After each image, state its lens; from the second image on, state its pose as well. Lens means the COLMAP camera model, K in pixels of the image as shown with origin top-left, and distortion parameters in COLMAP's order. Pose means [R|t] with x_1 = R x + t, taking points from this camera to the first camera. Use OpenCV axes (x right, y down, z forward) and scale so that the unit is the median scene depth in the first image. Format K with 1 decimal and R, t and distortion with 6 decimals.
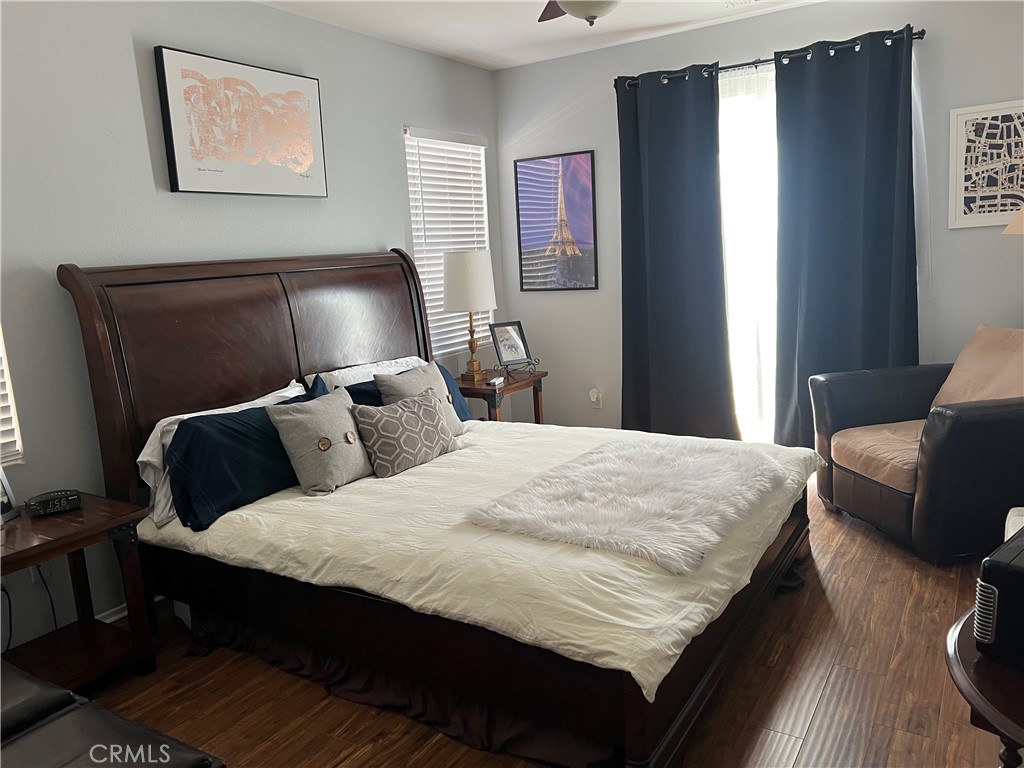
lens RADIAL K [[773.2, 0, 515.0], [0, 773.2, 383.9], [0, 0, 1]] dist [0.064646, -0.073062]
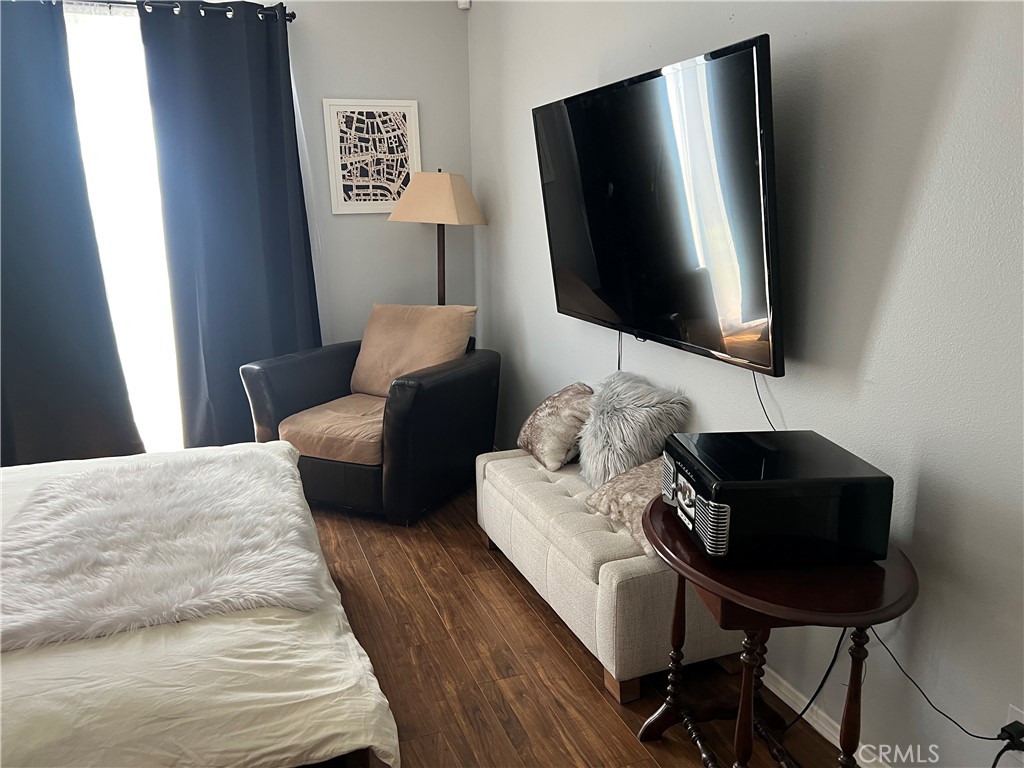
lens RADIAL K [[773.2, 0, 515.0], [0, 773.2, 383.9], [0, 0, 1]] dist [0.064646, -0.073062]
pose [[0.599795, -0.120959, 0.790958, -0.162728], [0.117027, 0.991139, 0.062829, -0.008999], [-0.791550, 0.054879, 0.608636, 0.191180]]
